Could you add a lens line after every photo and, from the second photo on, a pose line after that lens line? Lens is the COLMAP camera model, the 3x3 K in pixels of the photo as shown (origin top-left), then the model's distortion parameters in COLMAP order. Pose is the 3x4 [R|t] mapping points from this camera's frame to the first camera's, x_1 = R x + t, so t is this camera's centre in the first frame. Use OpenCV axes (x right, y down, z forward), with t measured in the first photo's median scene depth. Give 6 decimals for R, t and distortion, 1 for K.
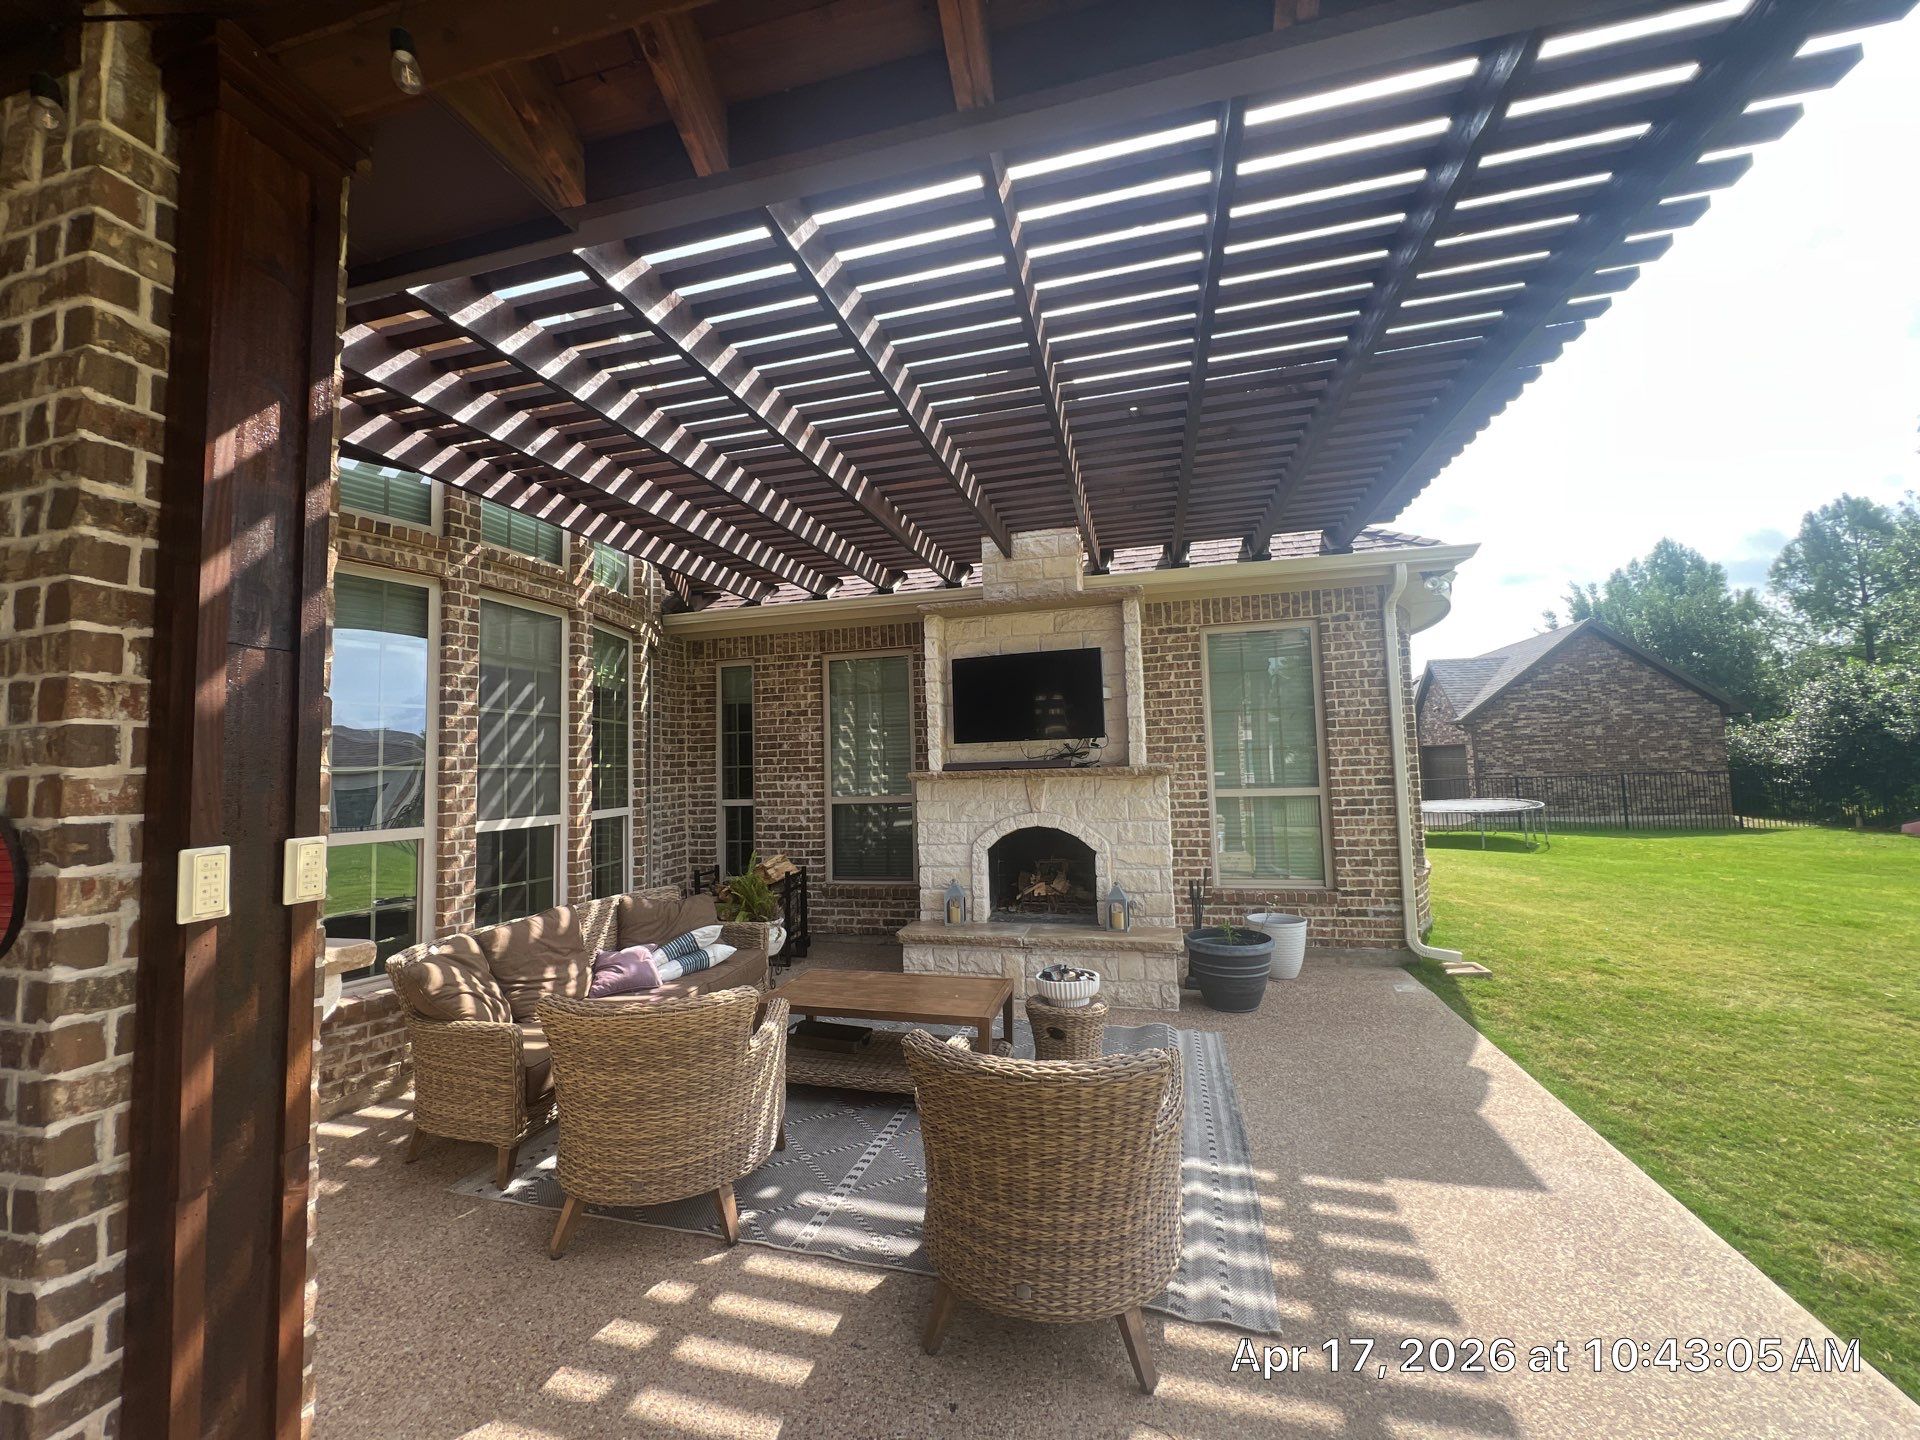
lens RADIAL K [[767.2, 0, 950.8], [0, 767.2, 715.2], [0, 0, 1]] dist [-0.001867, 0.000163]
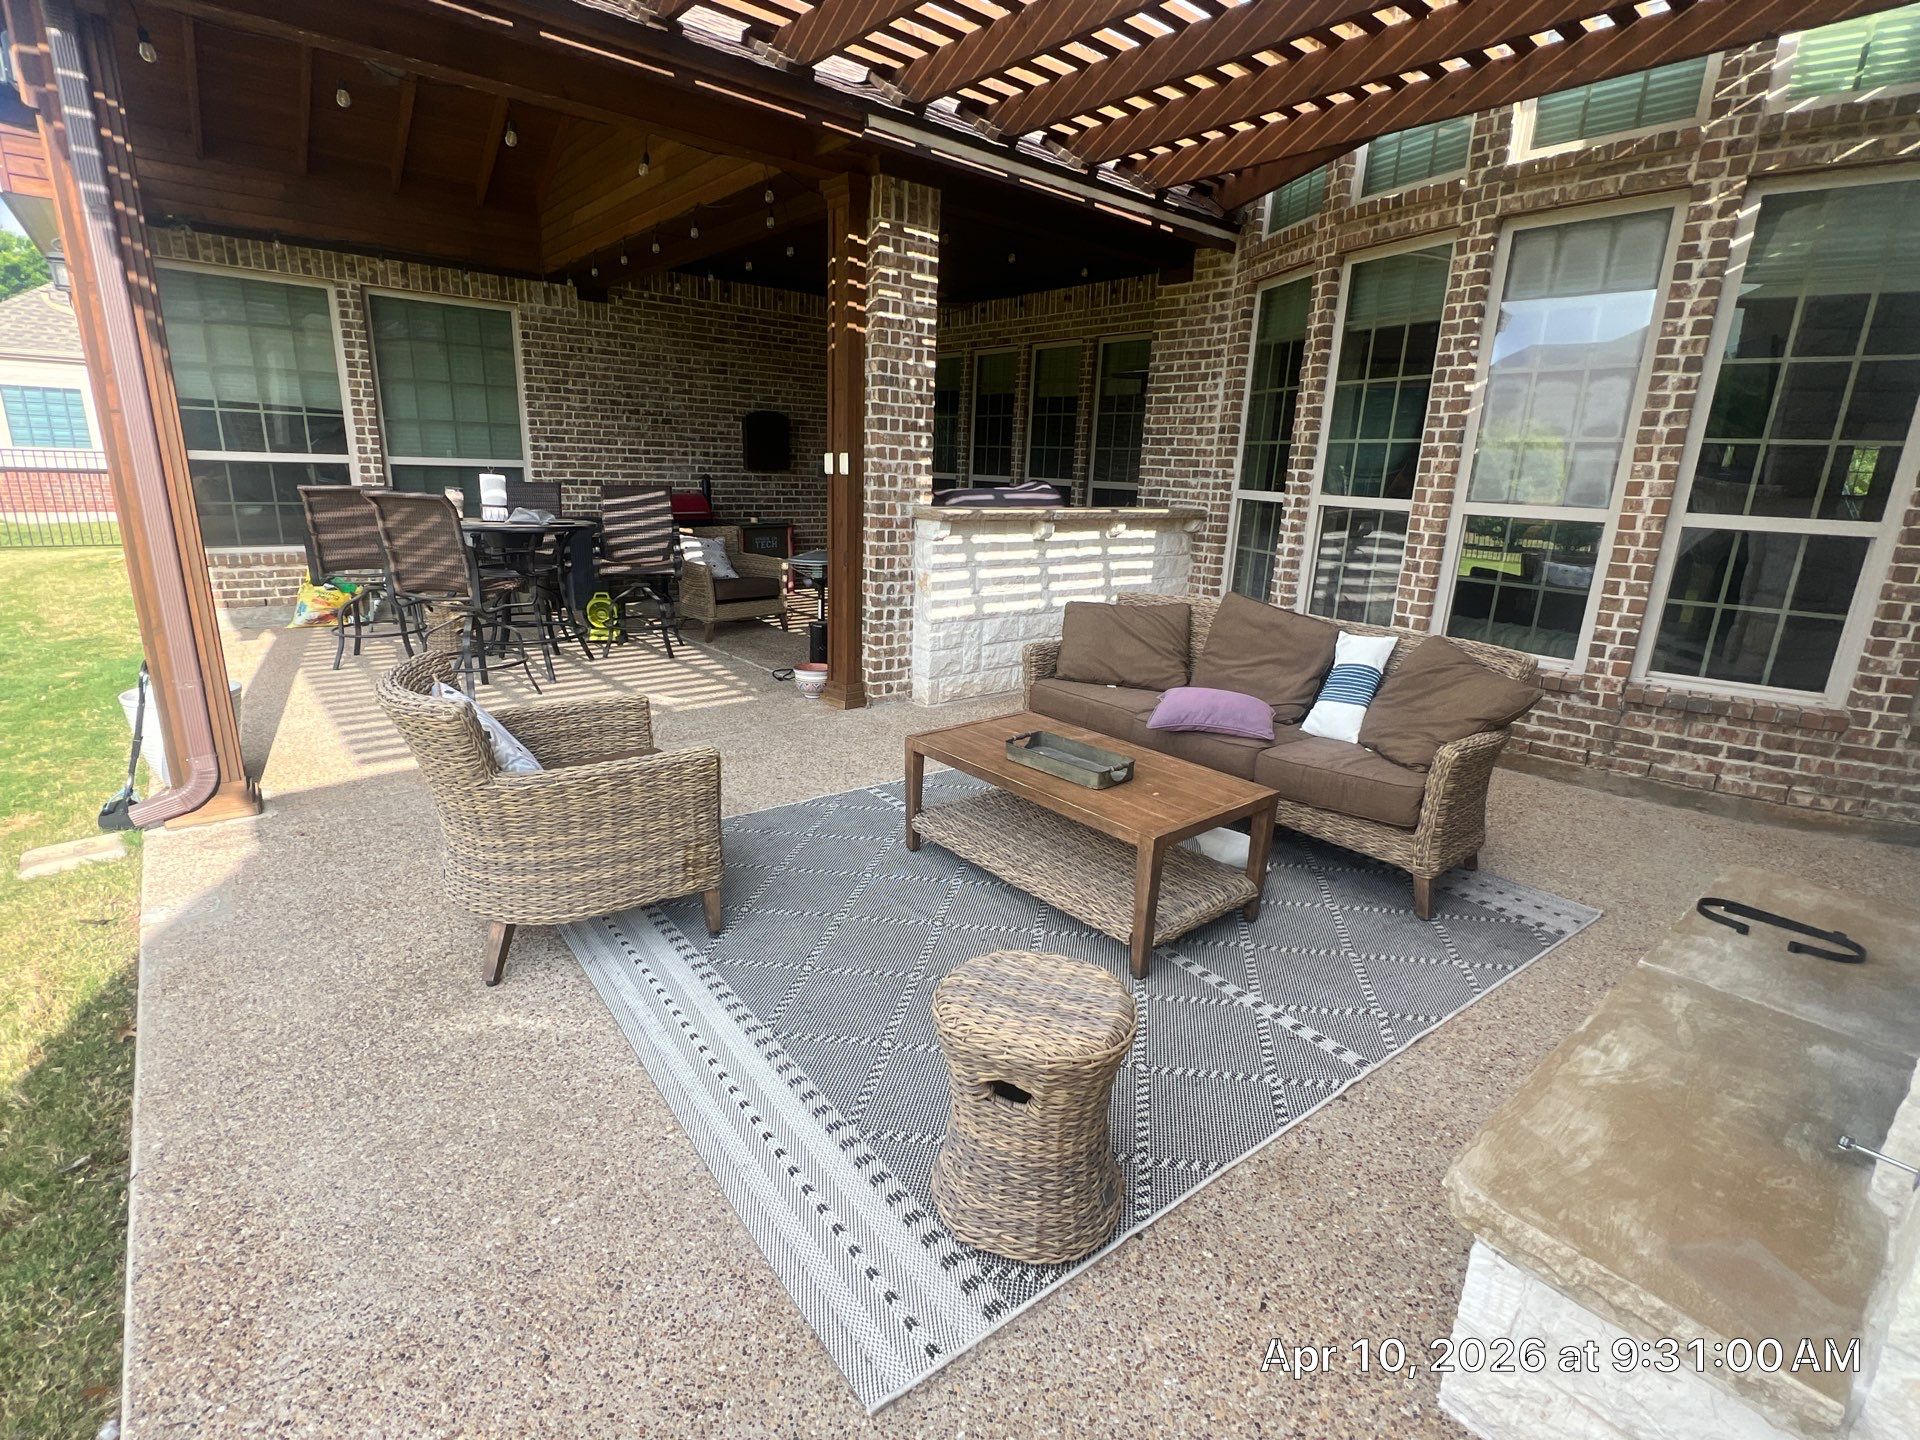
lens RADIAL K [[905.1, 0, 948.5], [0, 905.1, 714.7], [0, 0, 1]] dist [-0.001159, 0.000101]
pose [[-0.577418, 0.225588, -0.784665, 0.471714], [0.036653, 0.967264, 0.251112, 0.065312], [0.815626, 0.116236, -0.566784, 0.826910]]
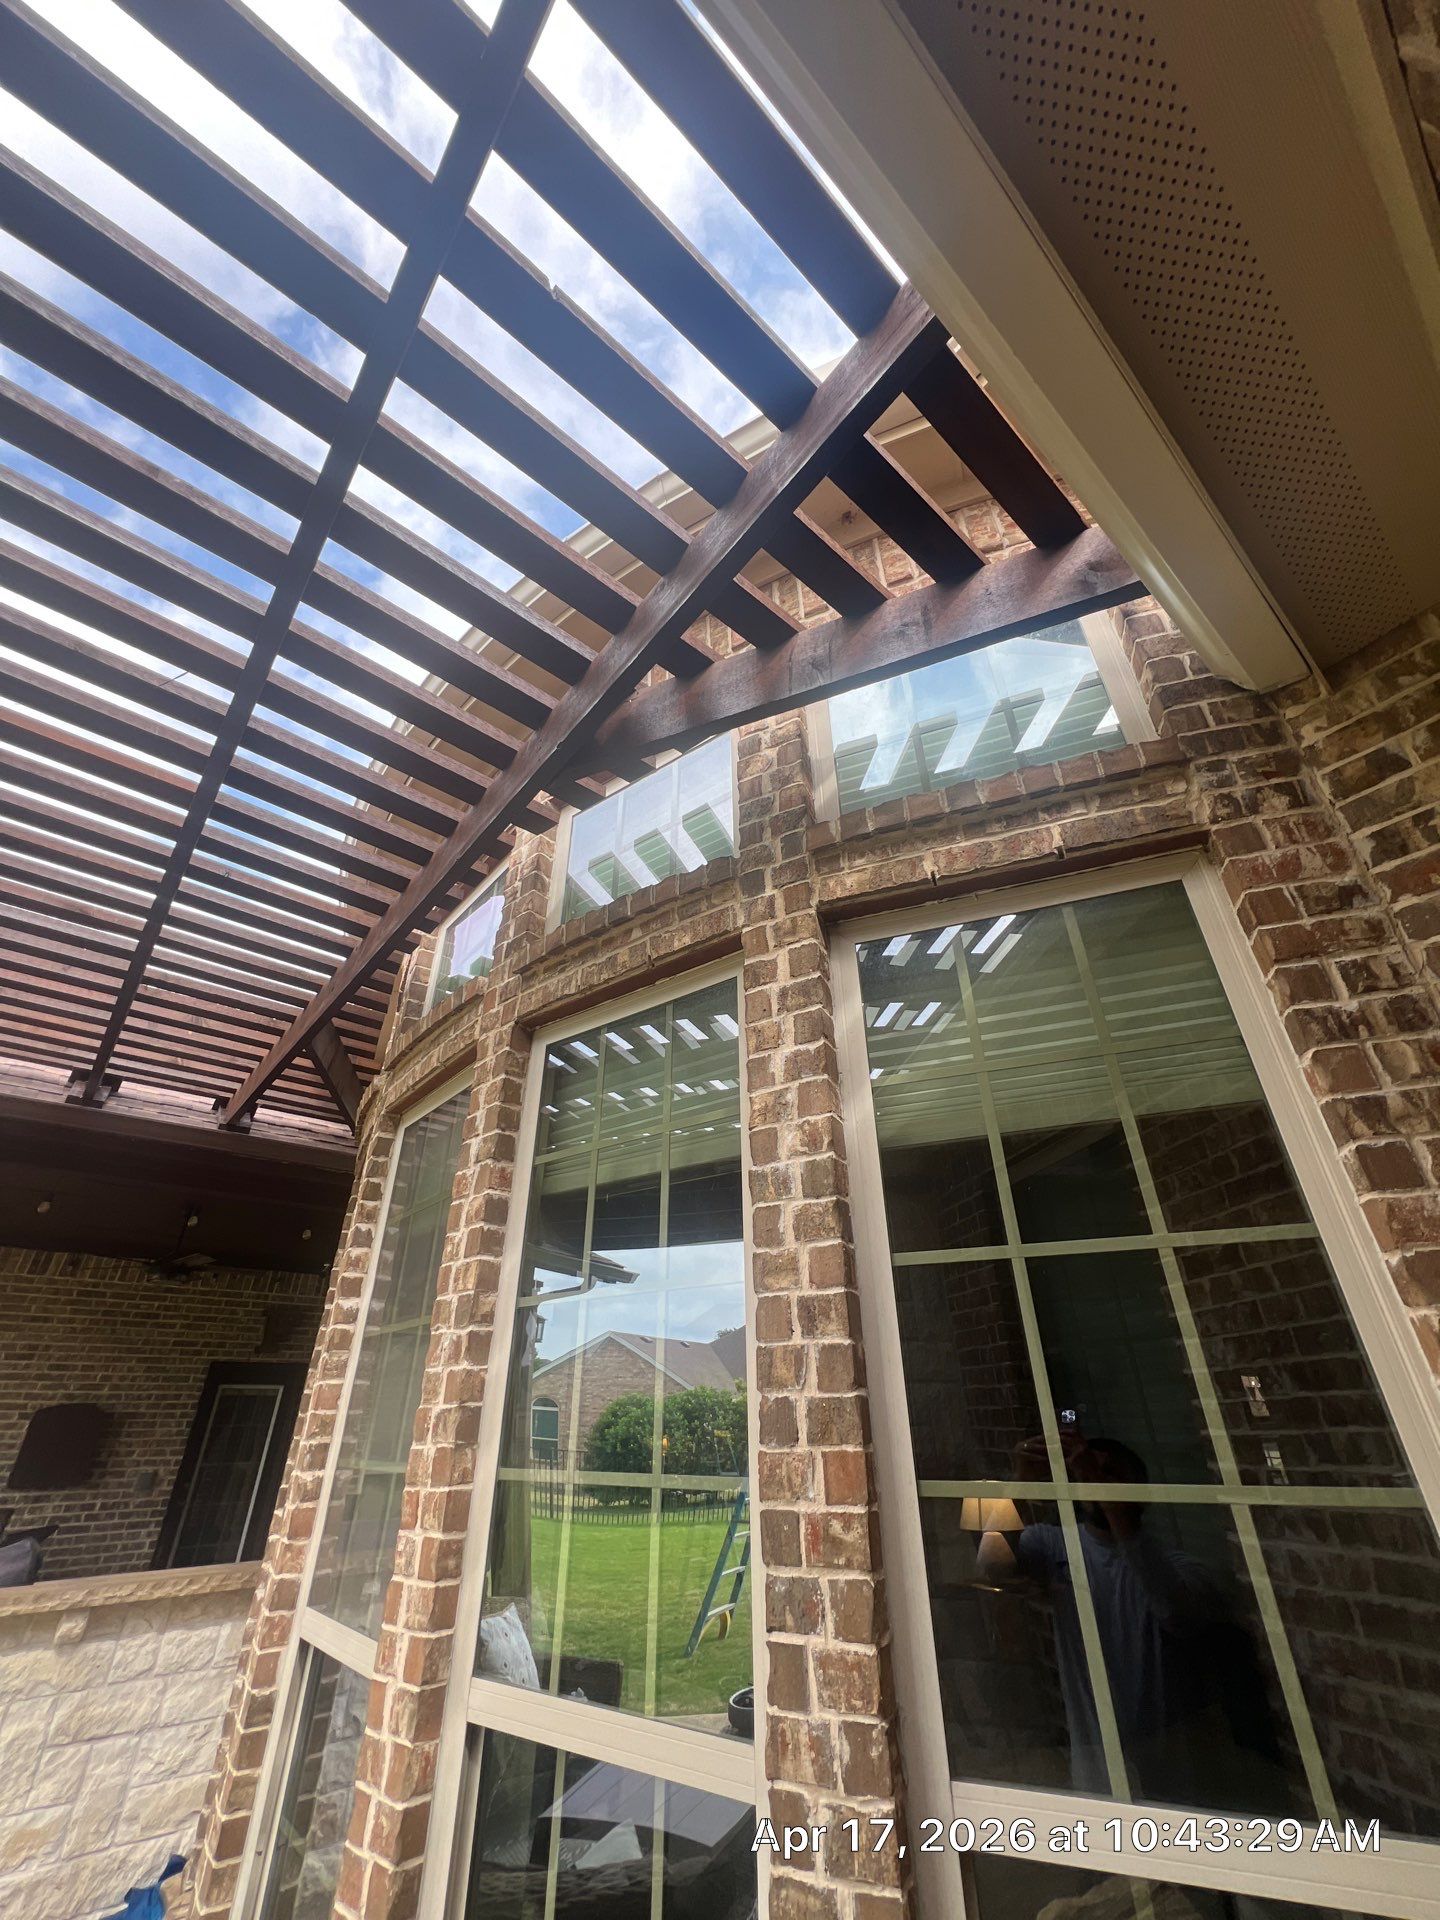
lens RADIAL K [[767.2, 0, 723.0], [0, 767.2, 951.9], [0, 0, 1]] dist [-0.001867, 0.000163]
pose [[-0.573261, -0.398092, -0.716166, -0.205941], [0.080589, 0.842411, -0.532775, 0.053105], [0.815400, -0.363134, -0.450840, 1.129984]]
